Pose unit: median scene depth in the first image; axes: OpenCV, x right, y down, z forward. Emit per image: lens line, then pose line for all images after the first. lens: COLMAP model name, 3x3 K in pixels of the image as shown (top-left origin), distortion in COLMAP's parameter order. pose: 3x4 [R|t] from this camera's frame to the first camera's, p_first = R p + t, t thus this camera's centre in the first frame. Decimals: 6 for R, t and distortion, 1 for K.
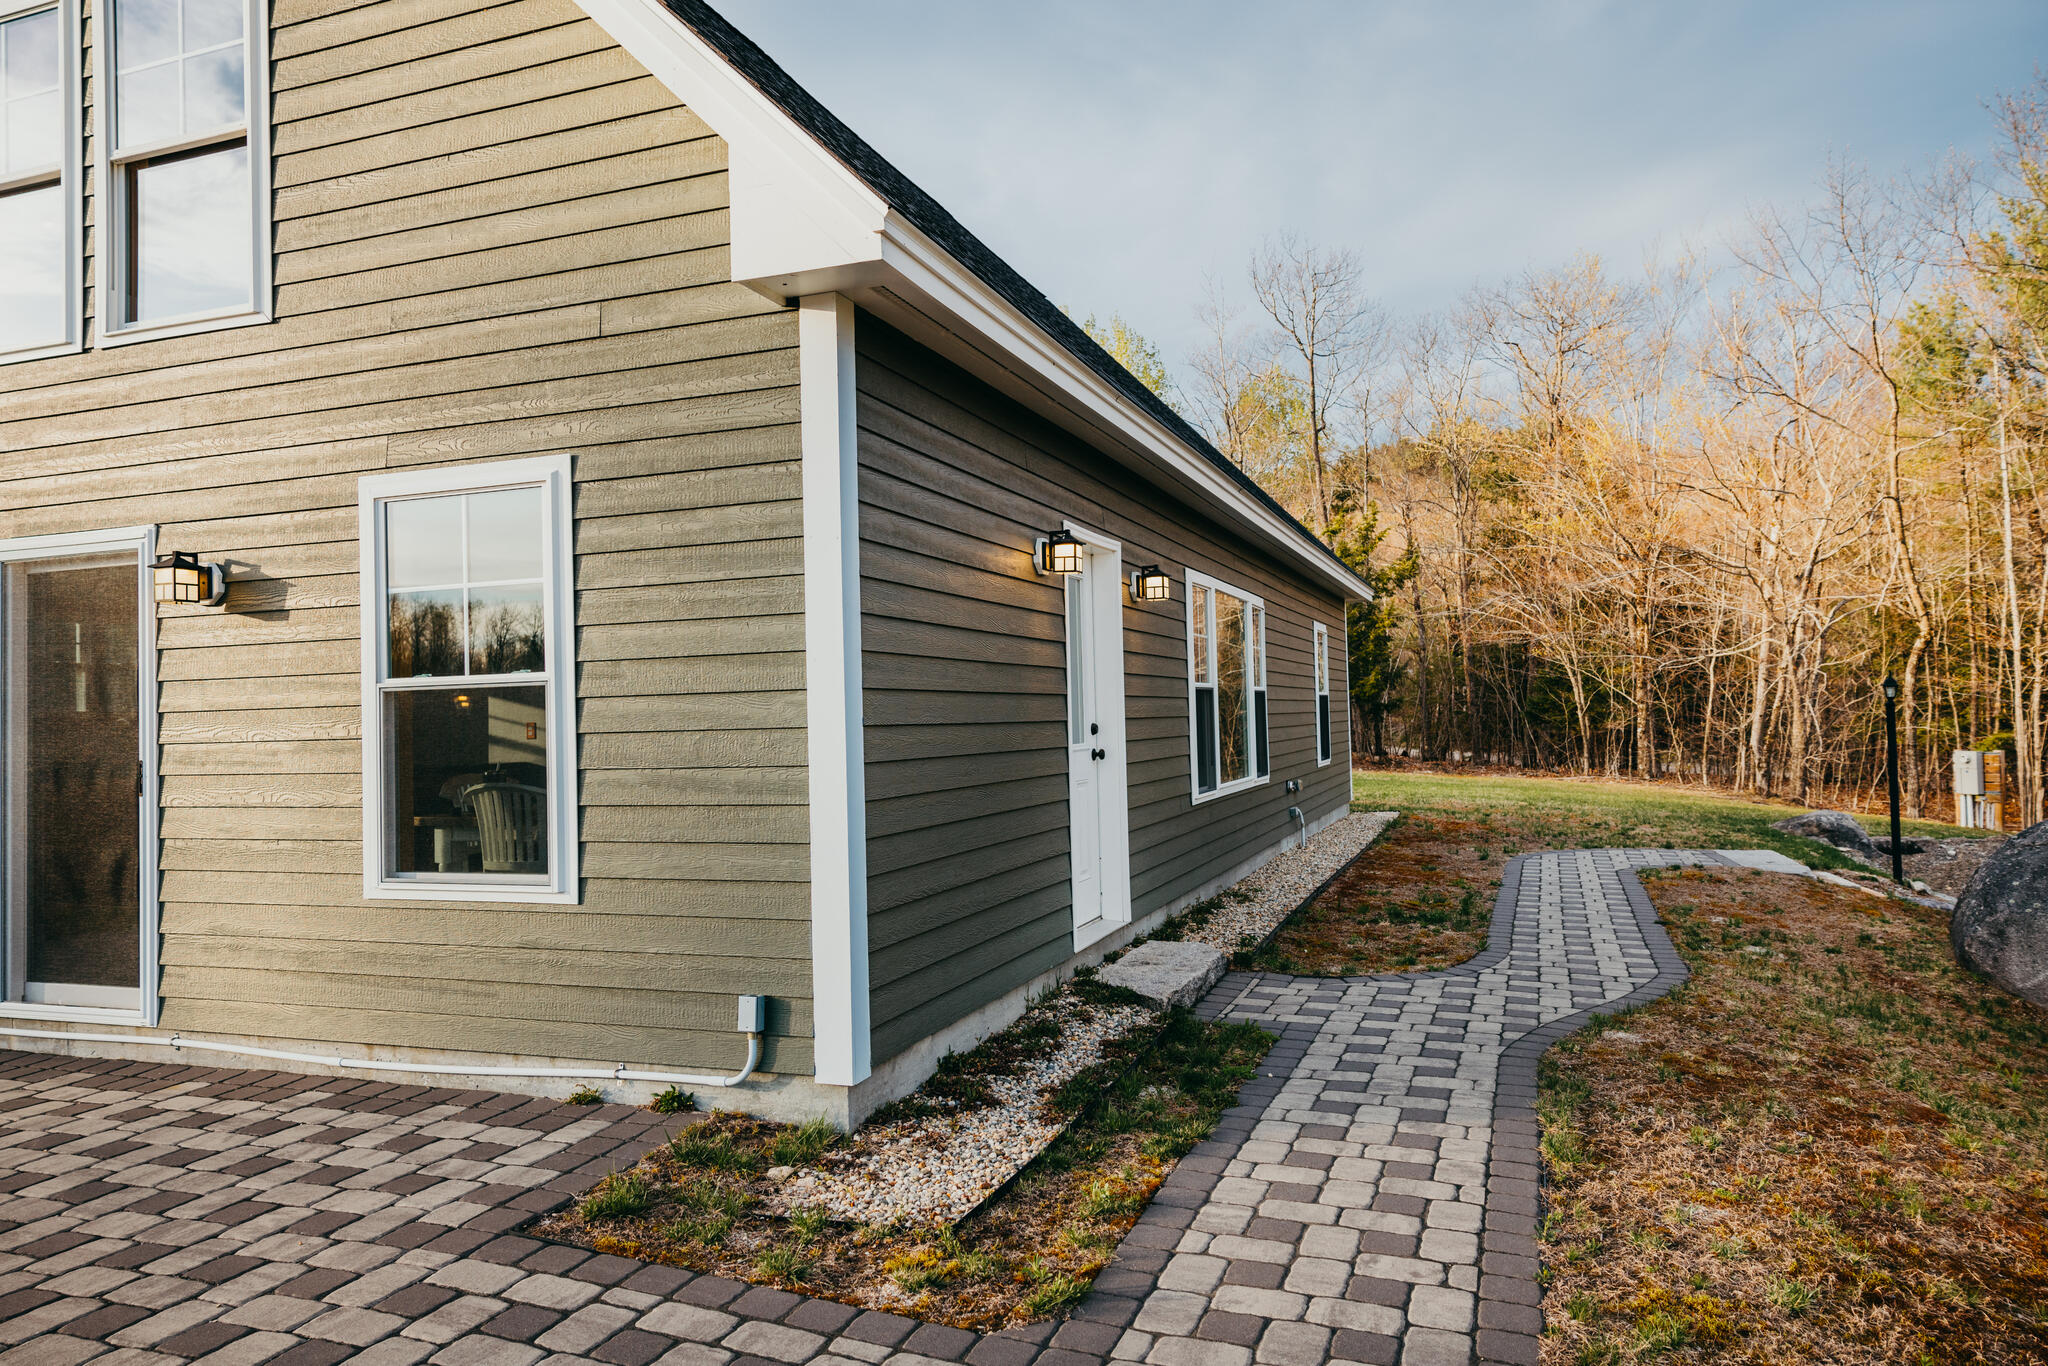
lens RADIAL K [[1366.1, 0, 1025.2], [0, 1366.1, 674.2], [0, 0, 1]] dist [-0.004000, 0.002406]
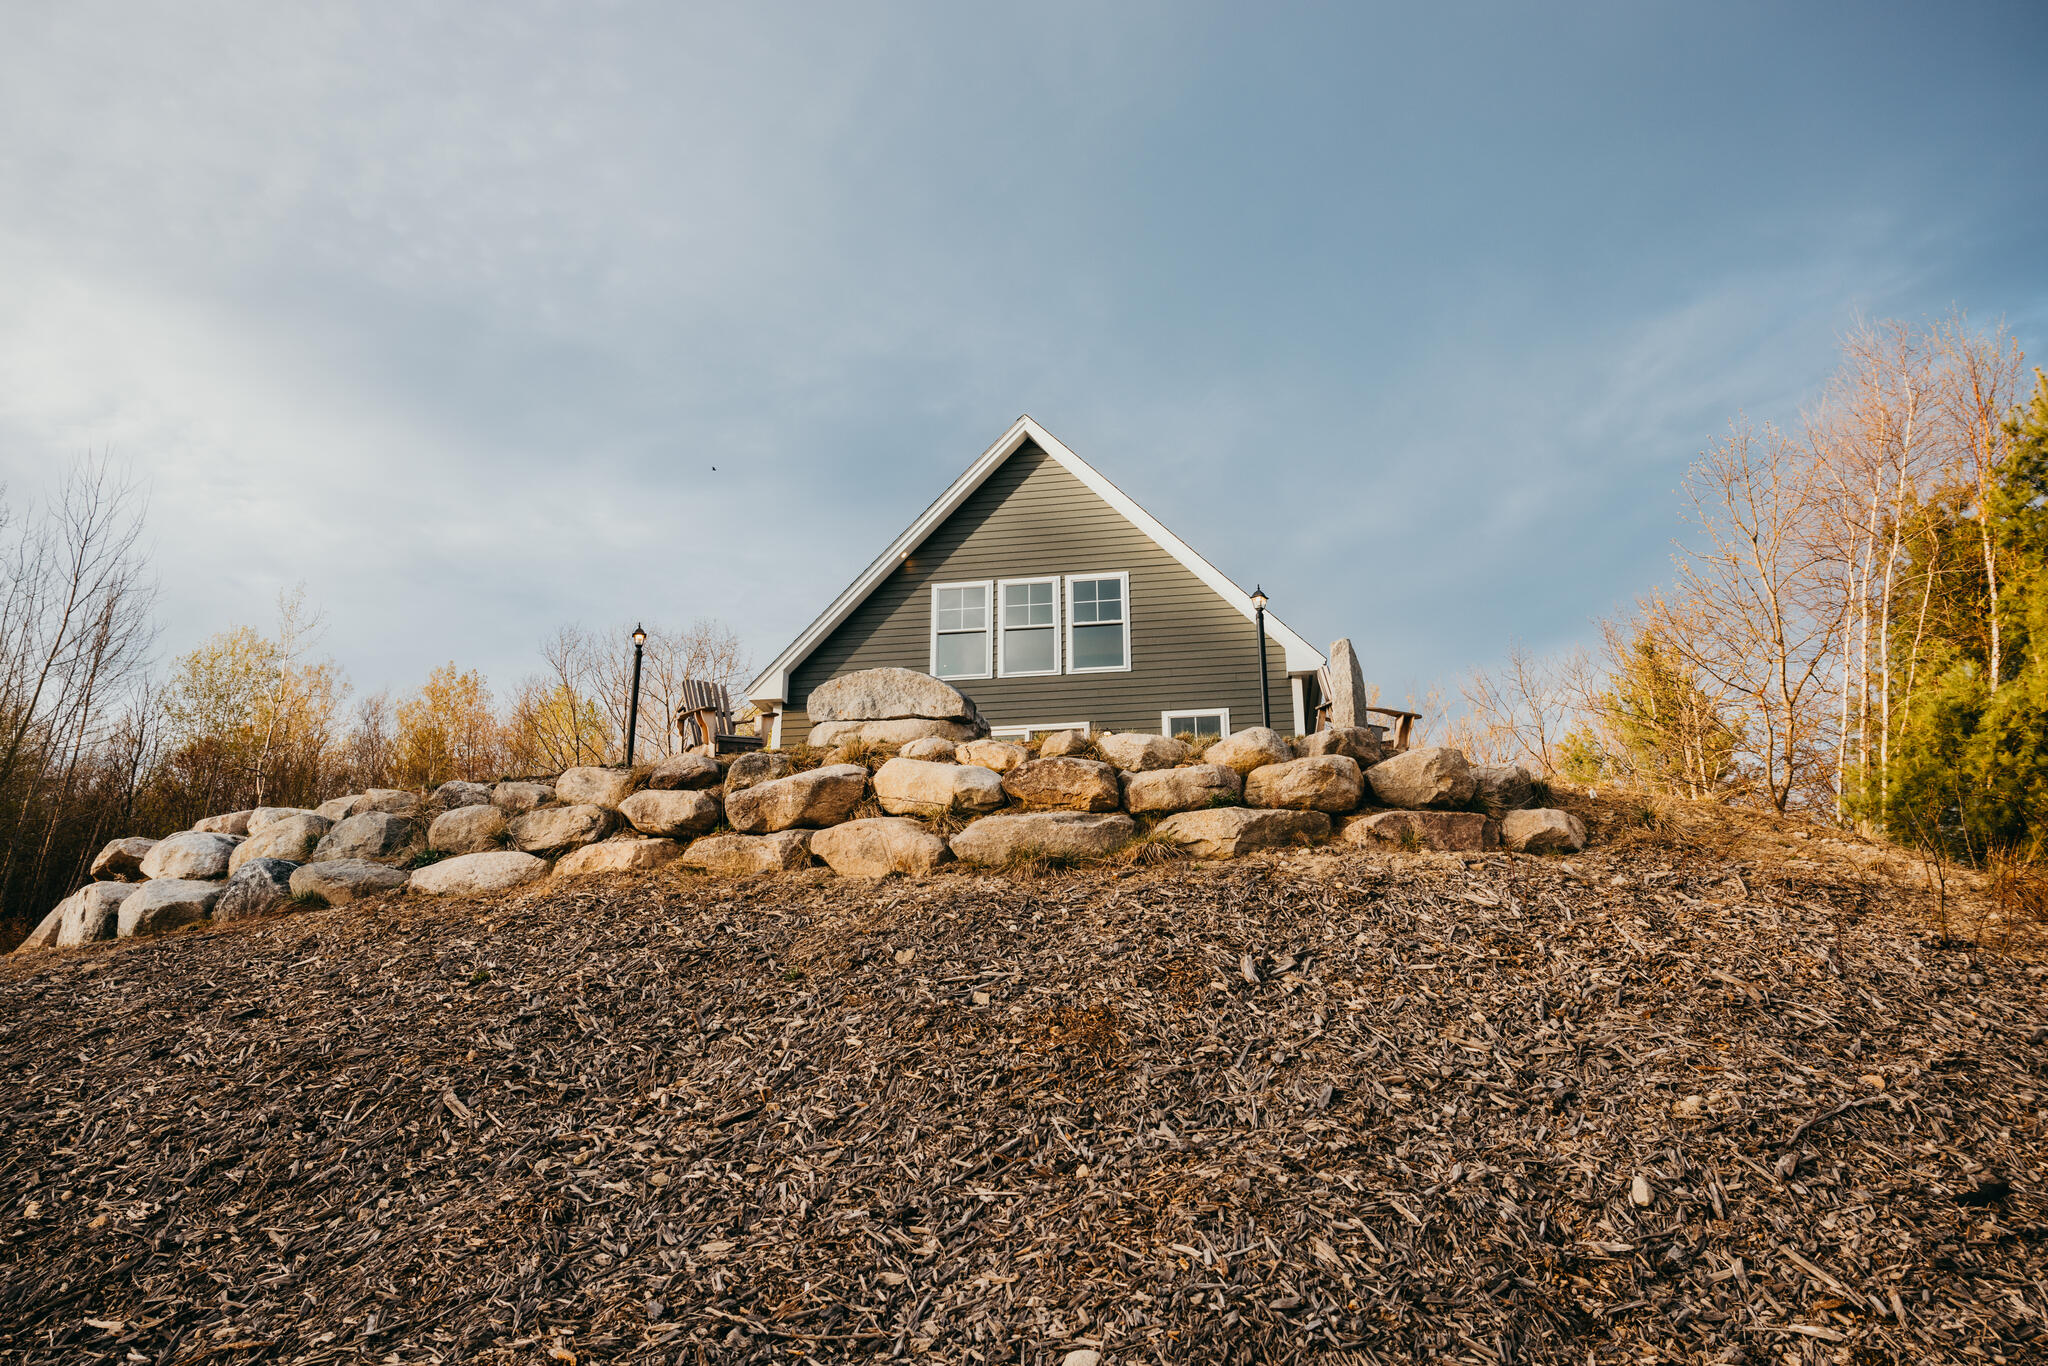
lens RADIAL K [[1366.1, 0, 1023.3], [0, 1366.1, 682.5], [0, 0, 1]] dist [-0.004000, 0.002406]
pose [[0.983813, 0.075419, 0.162552, -1.588382], [-0.027153, 0.959388, -0.280781, 0.920124], [-0.177127, 0.271822, 0.945906, -2.754486]]
